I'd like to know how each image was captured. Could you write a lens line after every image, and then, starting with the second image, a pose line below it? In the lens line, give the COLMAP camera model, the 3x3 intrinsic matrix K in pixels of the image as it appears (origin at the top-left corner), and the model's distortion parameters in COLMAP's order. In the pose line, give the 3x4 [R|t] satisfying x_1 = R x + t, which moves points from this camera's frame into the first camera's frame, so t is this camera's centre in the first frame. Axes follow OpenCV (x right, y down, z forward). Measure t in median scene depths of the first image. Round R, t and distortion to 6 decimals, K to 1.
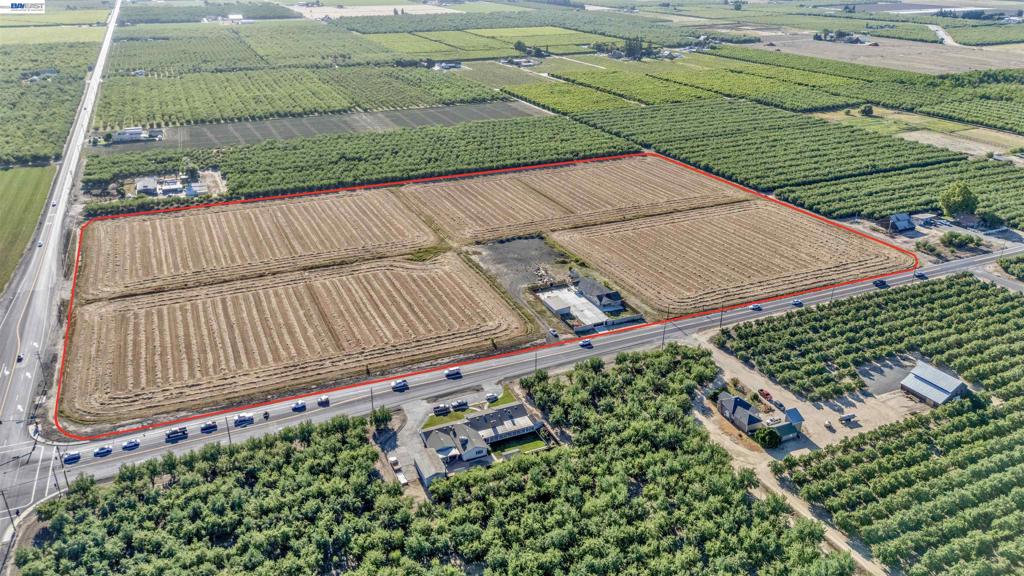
lens RADIAL K [[750.4, 0, 512.0], [0, 750.4, 288.0], [0, 0, 1]] dist [0.050739, -0.004675]
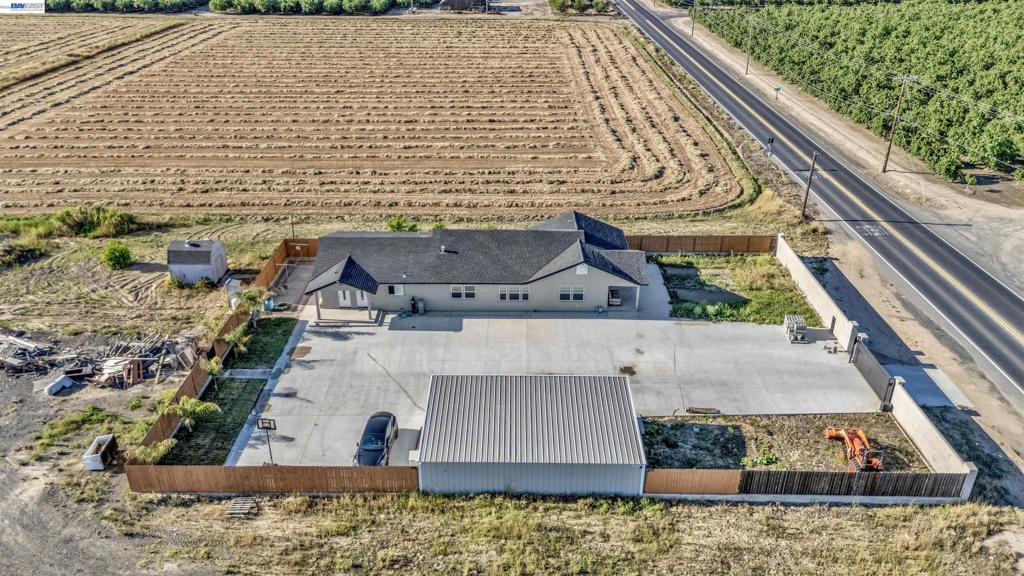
lens RADIAL K [[762.9, 0, 509.6], [0, 762.9, 279.2], [0, 0, 1]] dist [0.045199, -0.005670]
pose [[0.421187, -0.400216, 0.813897, -0.041186], [0.368171, 0.895560, 0.249845, -0.037047], [-0.828886, 0.194422, 0.524546, 0.921023]]
